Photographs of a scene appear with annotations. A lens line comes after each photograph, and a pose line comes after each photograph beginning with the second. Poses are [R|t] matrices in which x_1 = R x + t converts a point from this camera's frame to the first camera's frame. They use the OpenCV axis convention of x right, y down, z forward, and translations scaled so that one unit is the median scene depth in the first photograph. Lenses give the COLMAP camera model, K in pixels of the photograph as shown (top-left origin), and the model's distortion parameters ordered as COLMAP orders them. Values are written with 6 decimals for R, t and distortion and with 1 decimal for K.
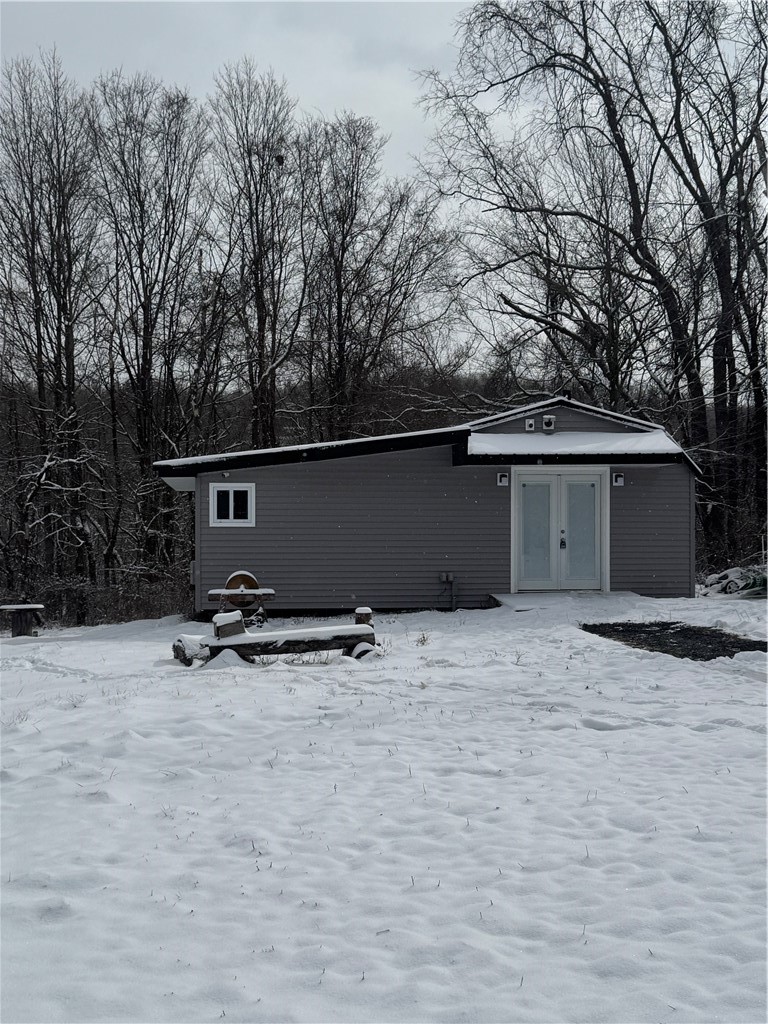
lens RADIAL K [[1291.1, 0, 383.0], [0, 1291.1, 512.2], [0, 0, 1]] dist [0.063651, 0.000000]
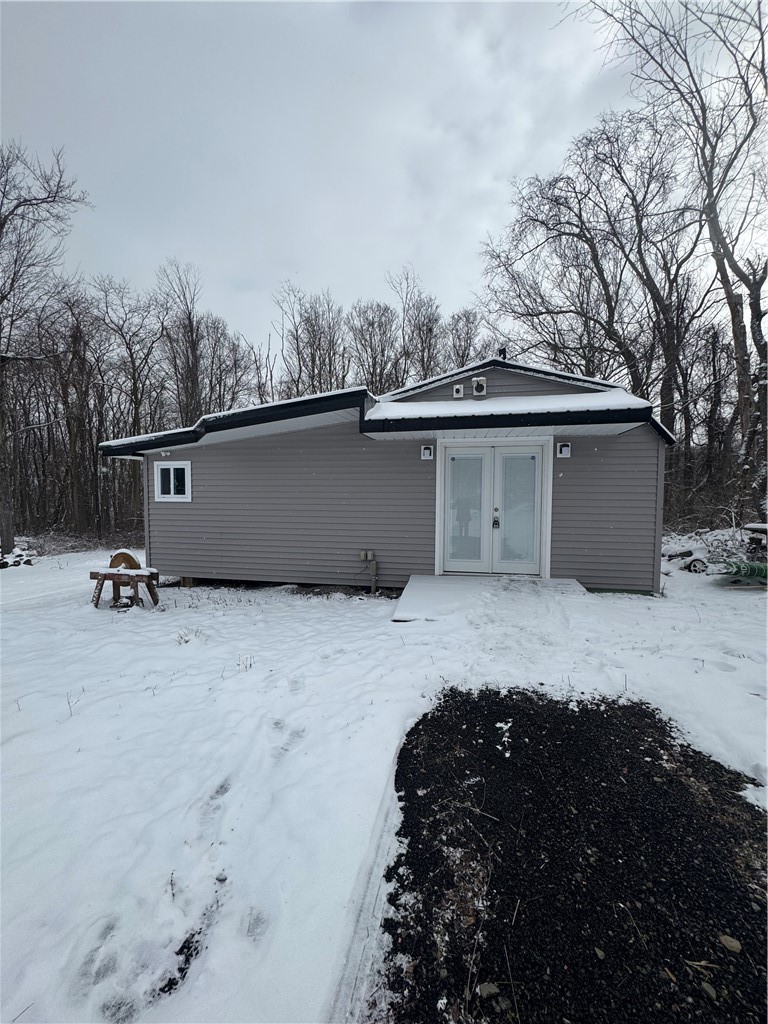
lens RADIAL K [[396.0, 0, 392.0], [0, 396.0, 514.6], [0, 0, 1]] dist [-0.002829, 0.000048]
pose [[0.951212, 0.018876, -0.307959, 0.156026], [-0.000333, 0.998189, 0.060156, 0.001951], [0.308536, -0.057119, 0.949496, 0.715673]]
